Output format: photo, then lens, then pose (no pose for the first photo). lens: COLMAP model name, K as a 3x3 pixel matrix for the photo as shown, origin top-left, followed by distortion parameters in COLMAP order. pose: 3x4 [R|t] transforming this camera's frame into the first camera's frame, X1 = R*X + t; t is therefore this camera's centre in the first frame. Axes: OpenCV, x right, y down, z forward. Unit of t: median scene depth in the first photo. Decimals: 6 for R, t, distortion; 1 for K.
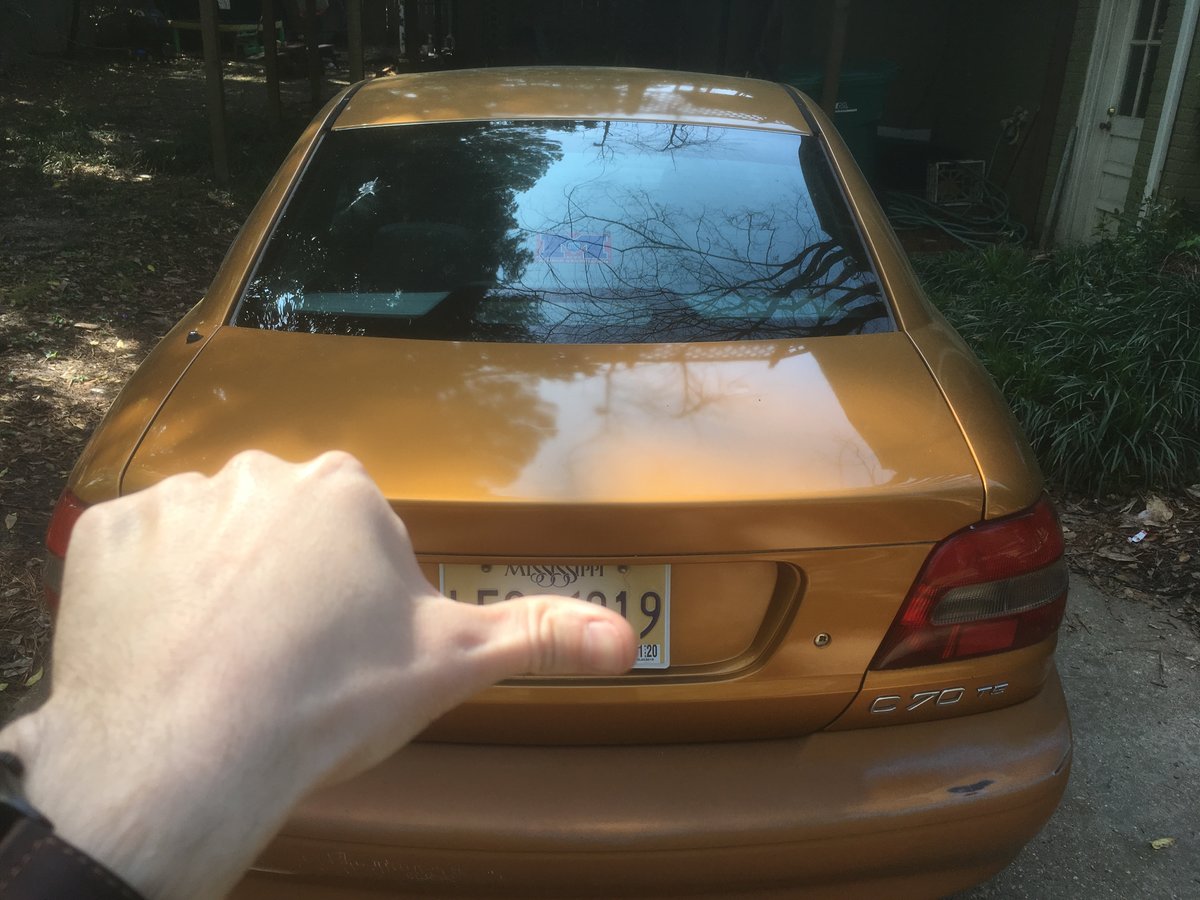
lens RADIAL K [[1019.2, 0, 604.9], [0, 1019.2, 444.0], [0, 0, 1]] dist [0.073411, -0.109336]
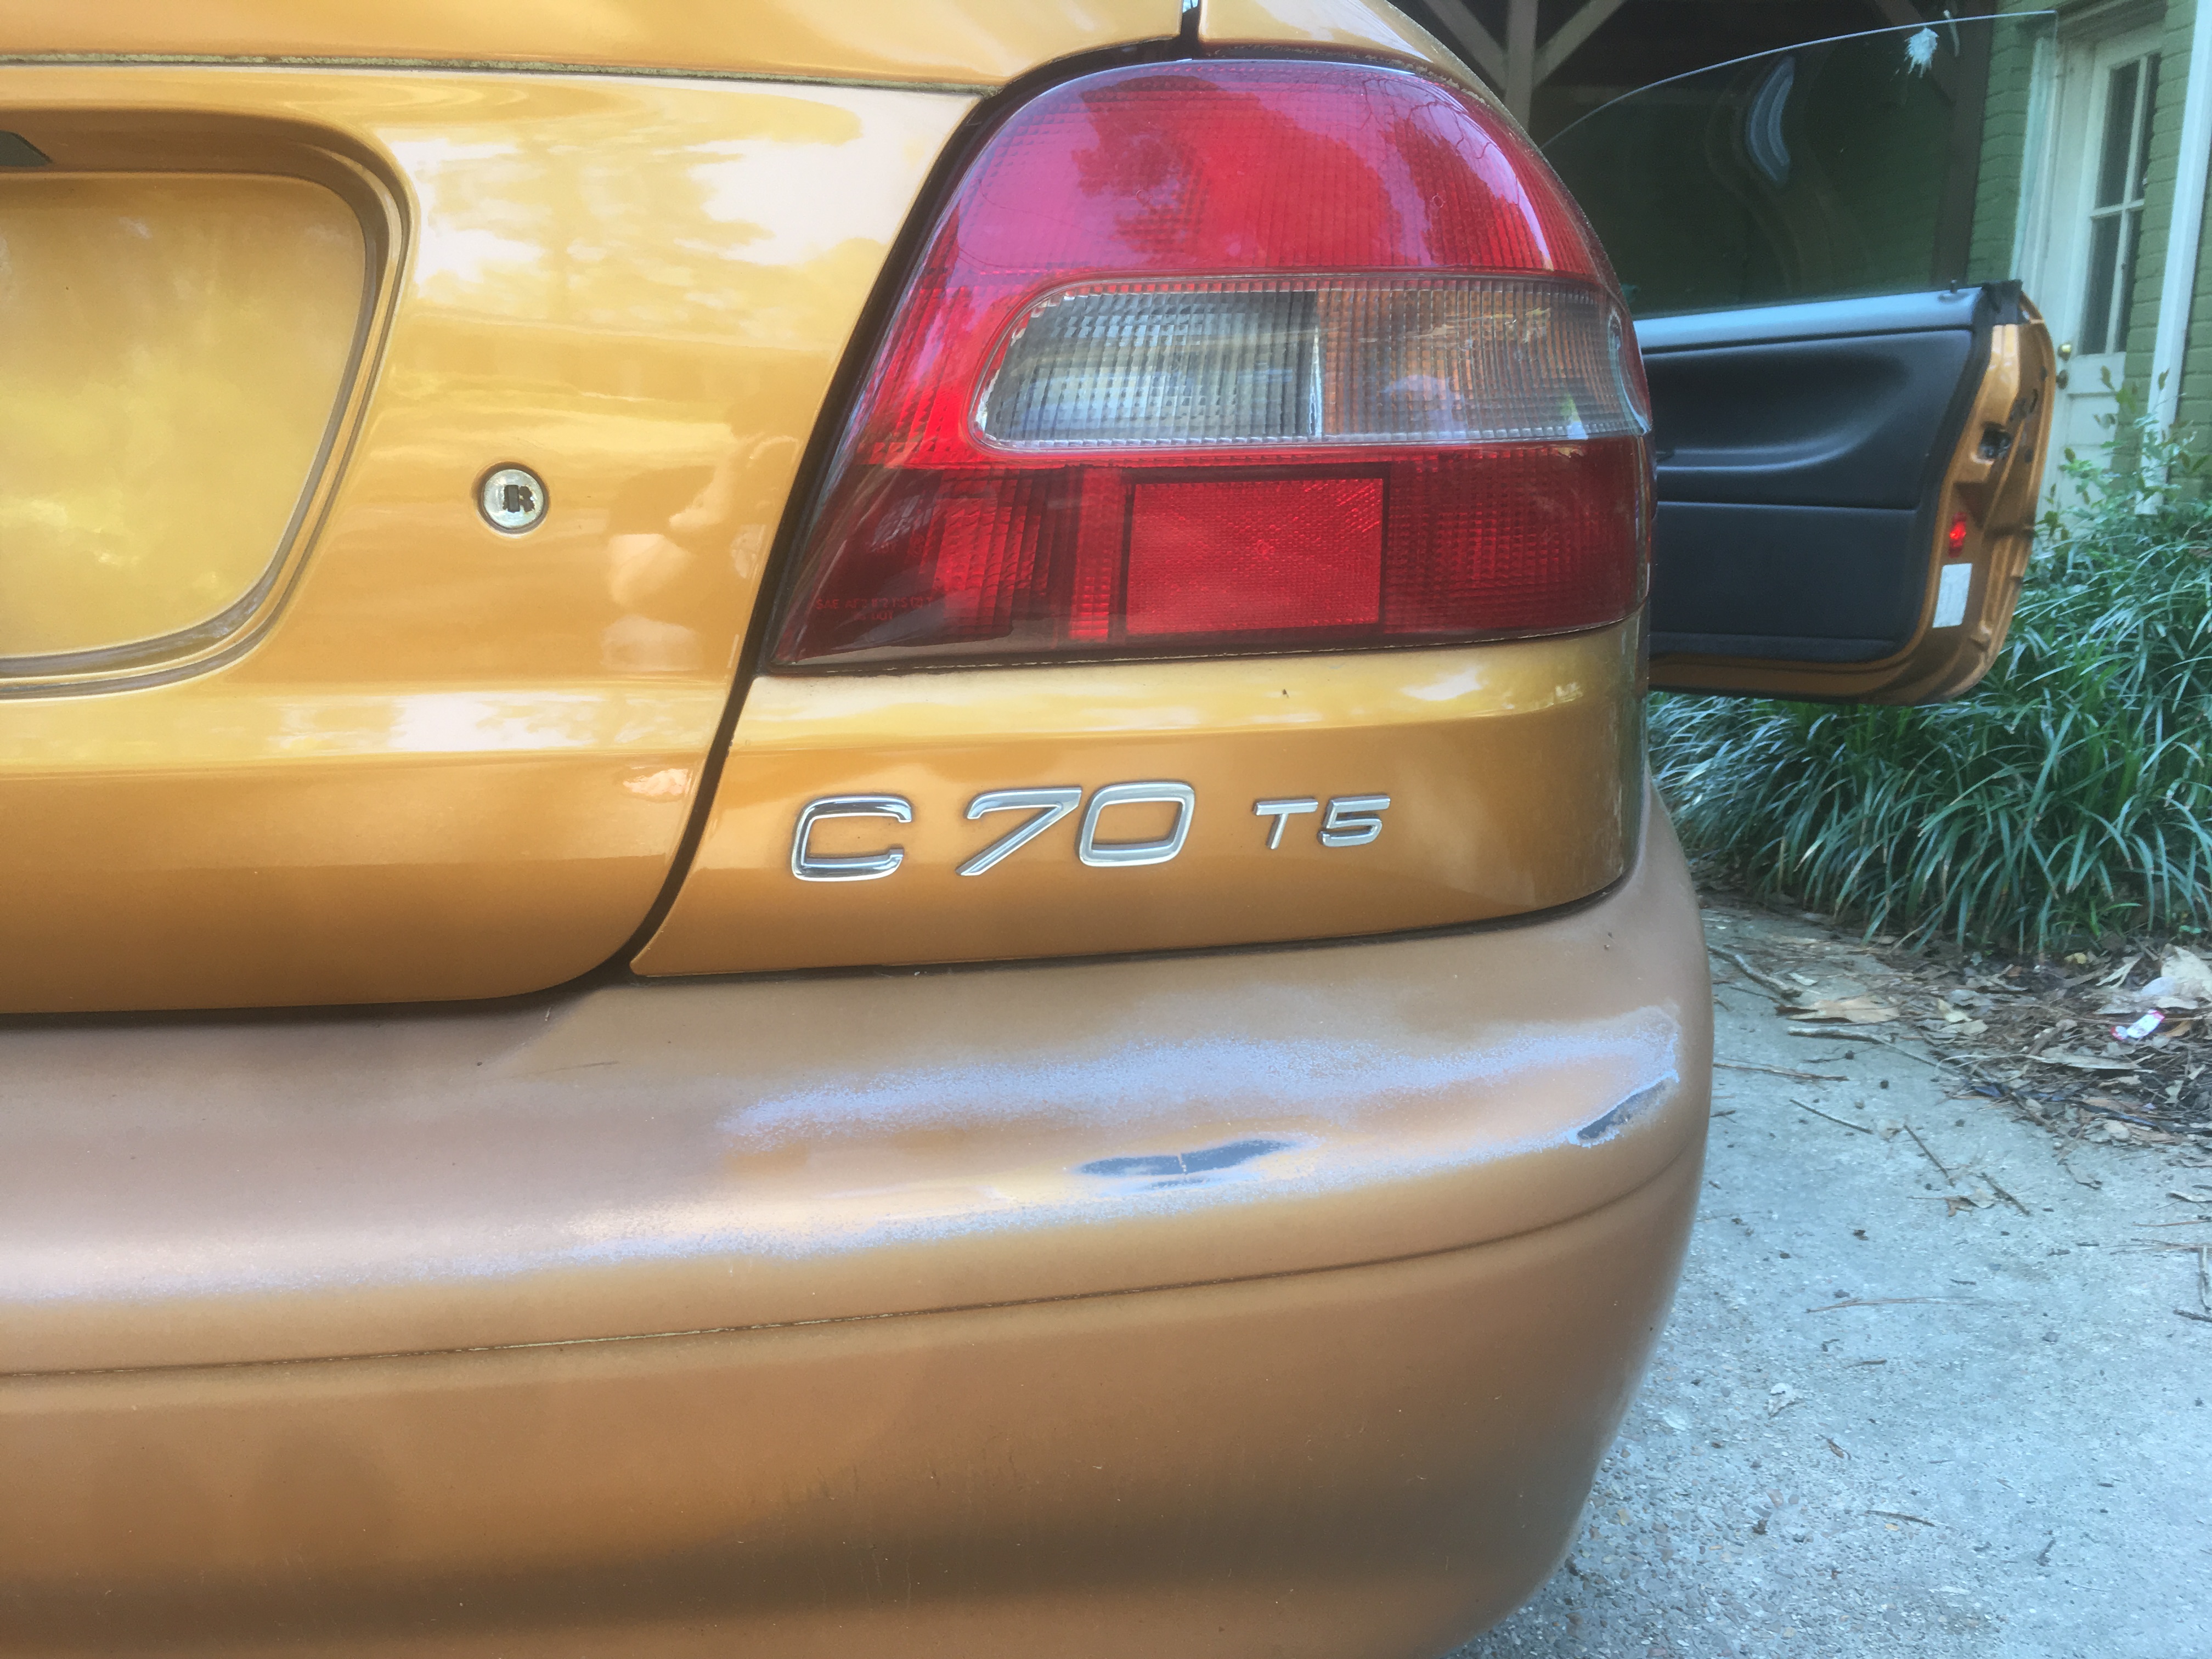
lens RADIAL K [[1878.7, 0, 1110.3], [0, 1878.7, 829.7], [0, 0, 1]] dist [0.073411, -0.109336]
pose [[0.998829, -0.010846, -0.047141, 0.155556], [0.002695, 0.985502, -0.169642, 0.143124], [0.048297, 0.169317, 0.984378, 0.244647]]
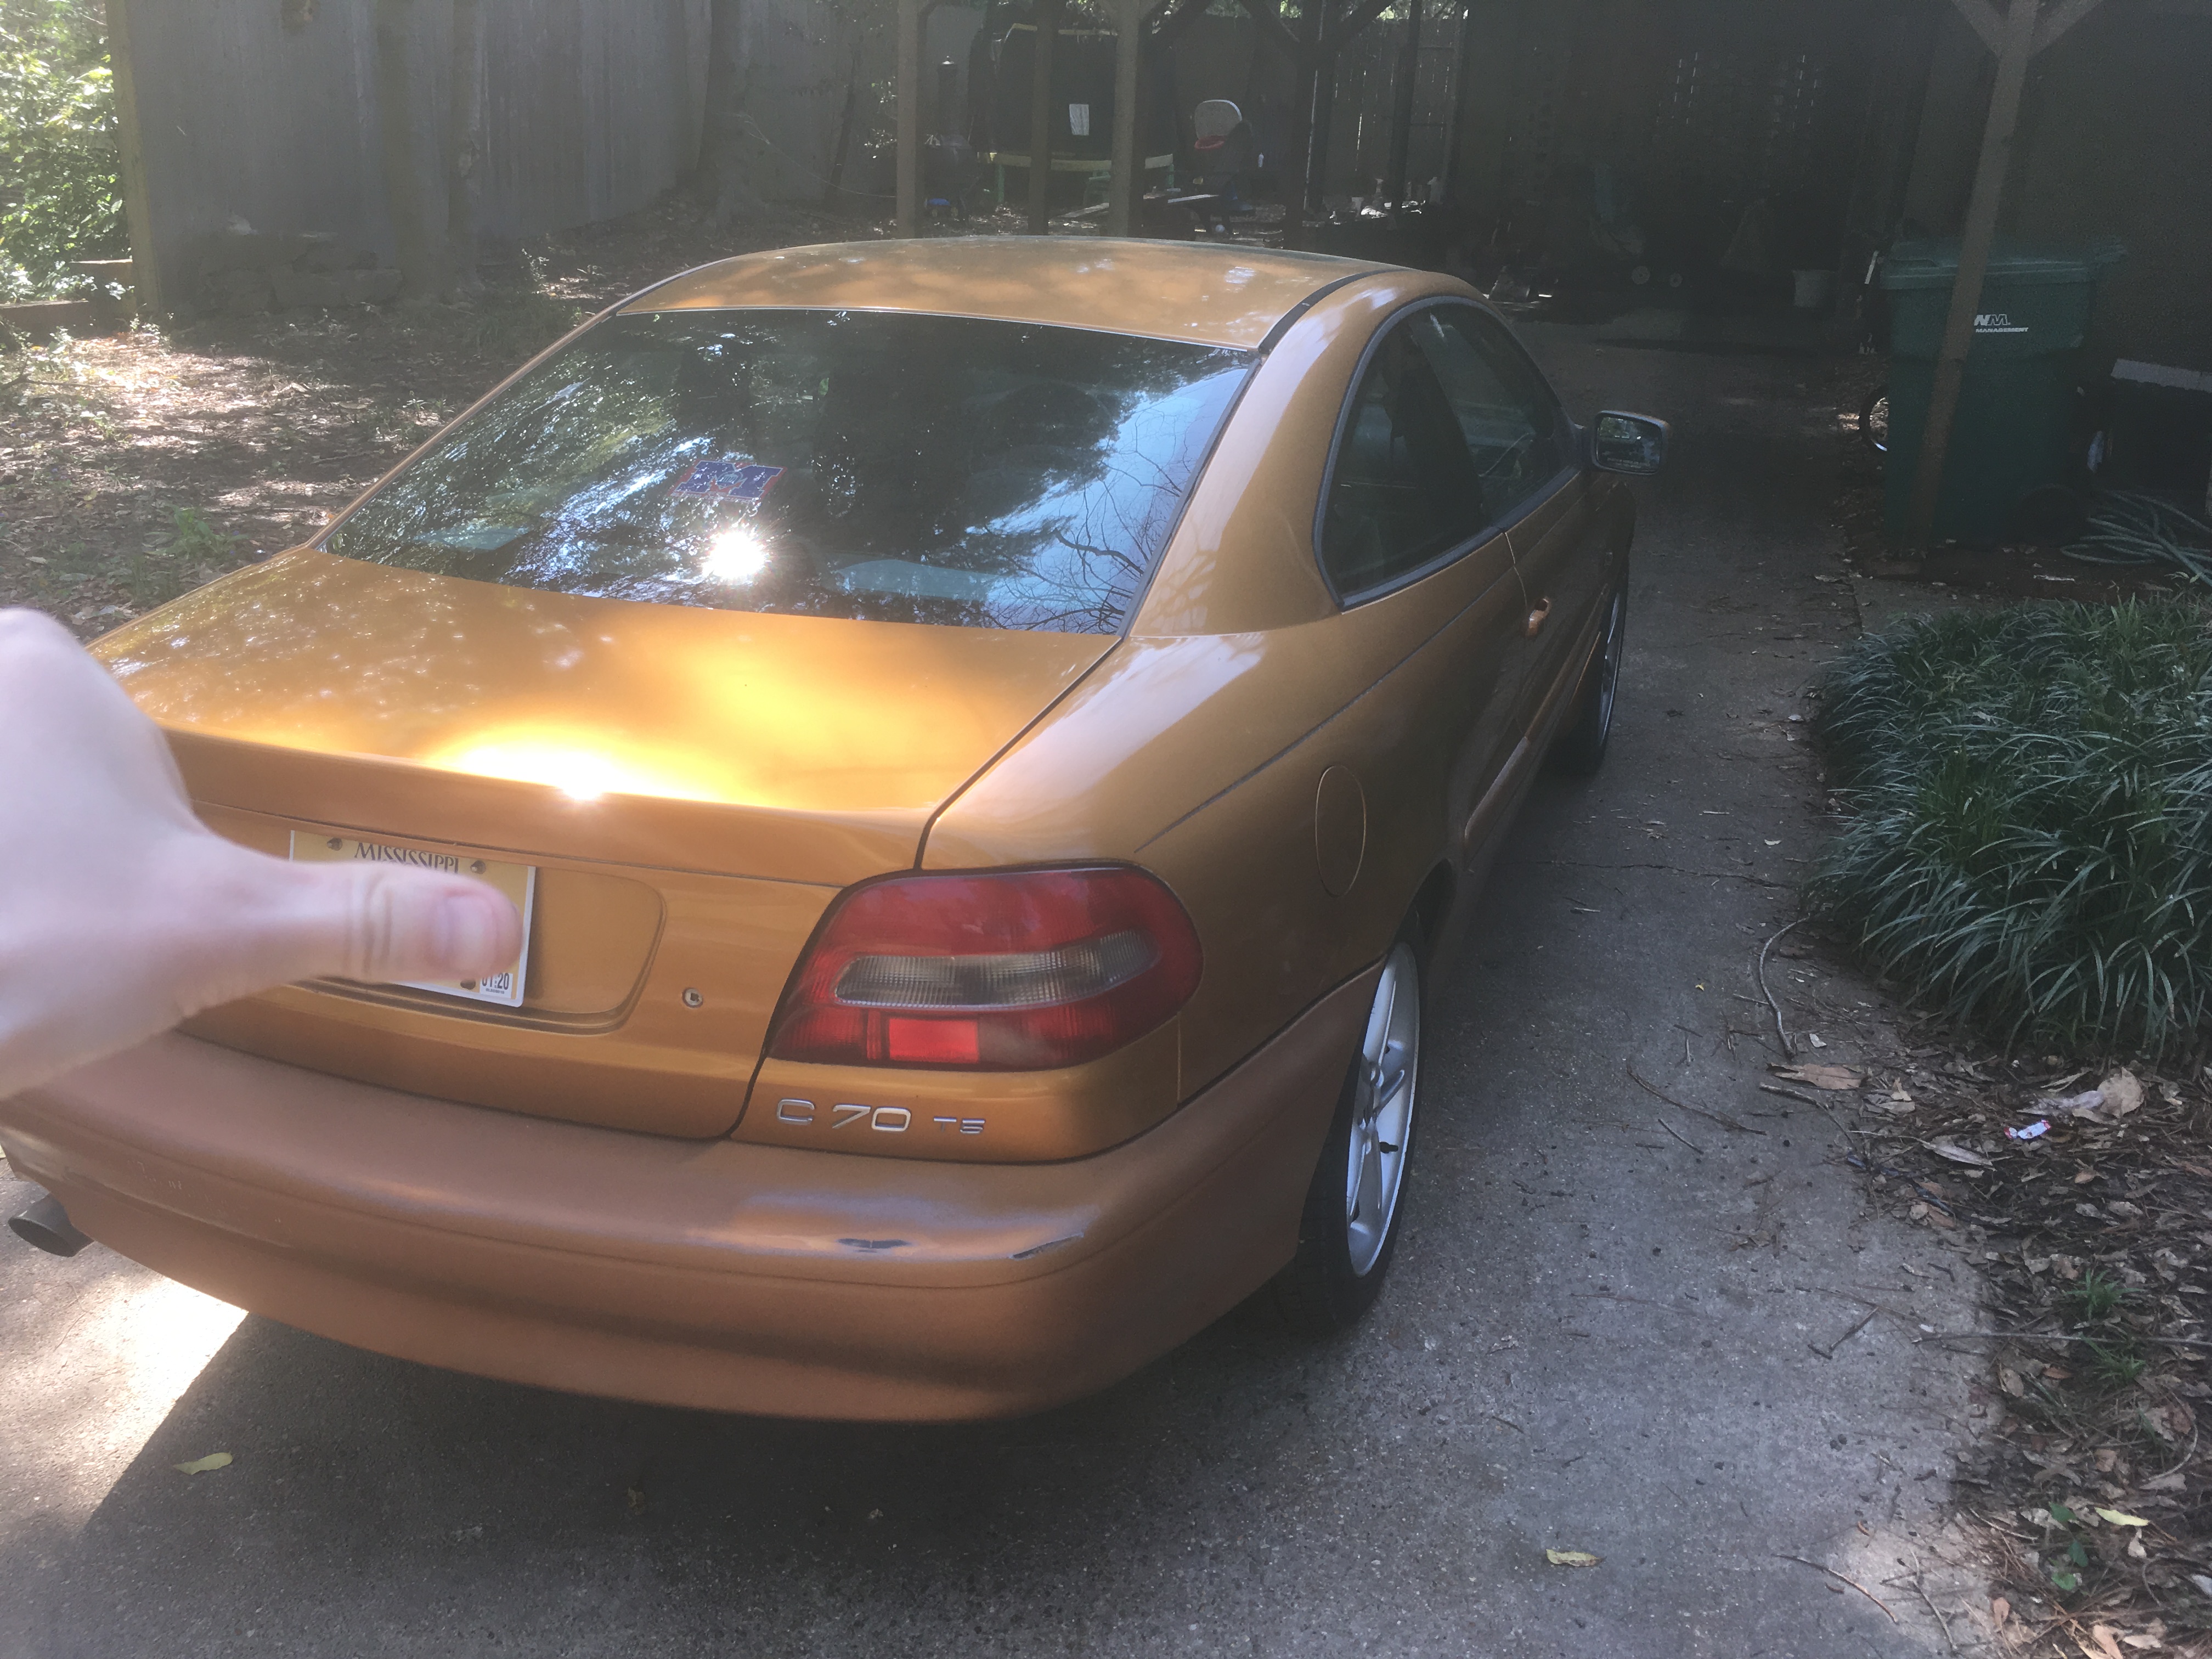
lens RADIAL K [[1856.9, 0, 1103.4], [0, 1856.9, 837.3], [0, 0, 1]] dist [0.045683, -0.004015]
pose [[0.932594, 0.127606, -0.337616, 0.389562], [-0.140375, 0.990005, -0.013574, 0.021801], [0.332510, 0.060052, 0.941186, -0.074838]]
